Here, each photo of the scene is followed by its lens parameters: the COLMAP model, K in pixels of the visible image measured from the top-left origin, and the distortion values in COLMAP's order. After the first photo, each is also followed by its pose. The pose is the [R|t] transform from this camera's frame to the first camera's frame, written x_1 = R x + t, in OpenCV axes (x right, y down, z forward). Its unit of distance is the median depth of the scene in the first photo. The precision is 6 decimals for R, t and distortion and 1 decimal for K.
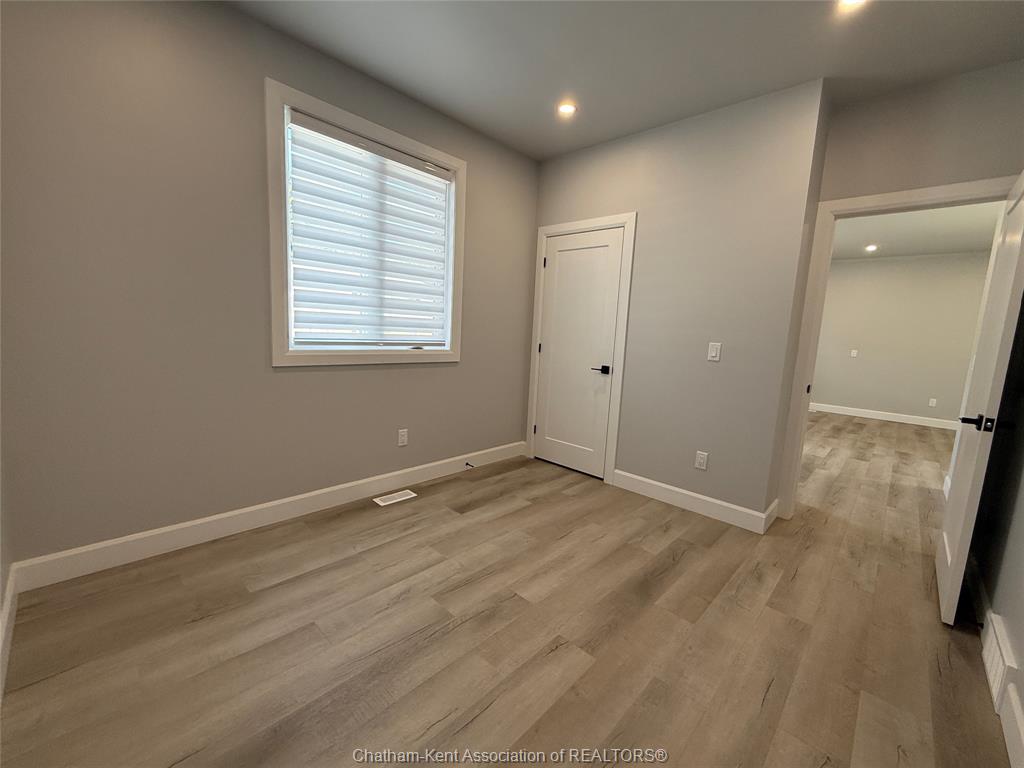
lens RADIAL K [[416.1, 0, 512.0], [0, 416.1, 384.0], [0, 0, 1]] dist [0.000555, 0.000079]
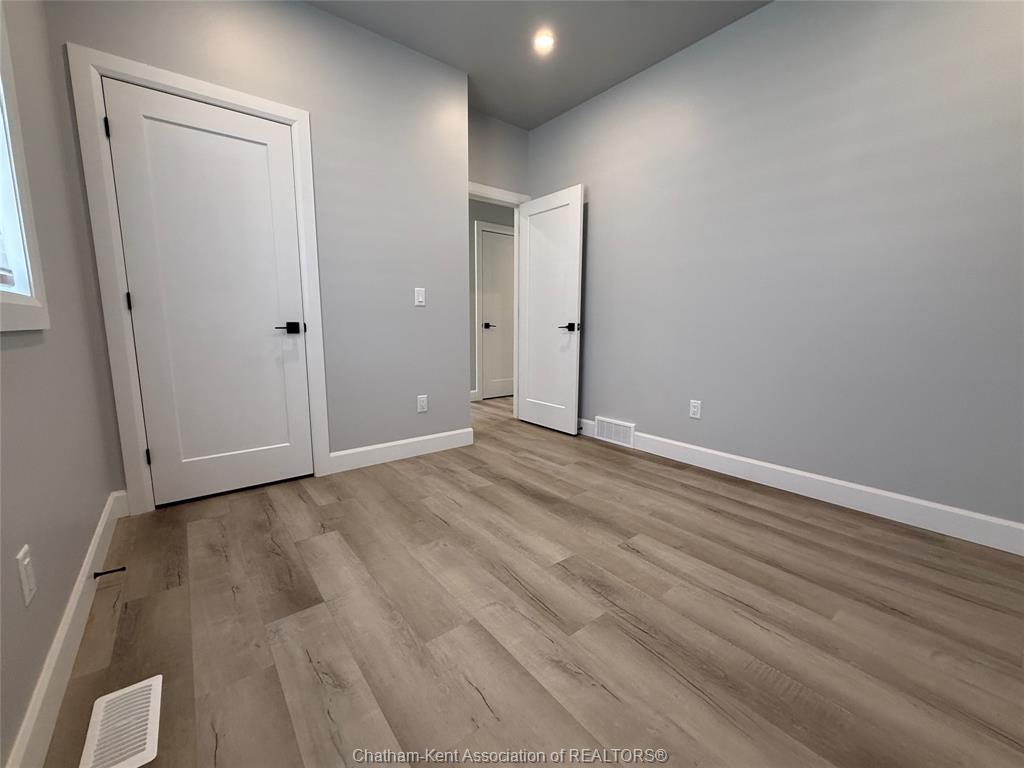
lens RADIAL K [[416.1, 0, 512.0], [0, 416.1, 384.0], [0, 0, 1]] dist [0.000555, 0.000079]
pose [[0.138458, -0.194128, 0.971156, -0.569748], [0.135263, 0.975118, 0.175636, -0.018489], [-0.981088, 0.107043, 0.161271, 0.674964]]
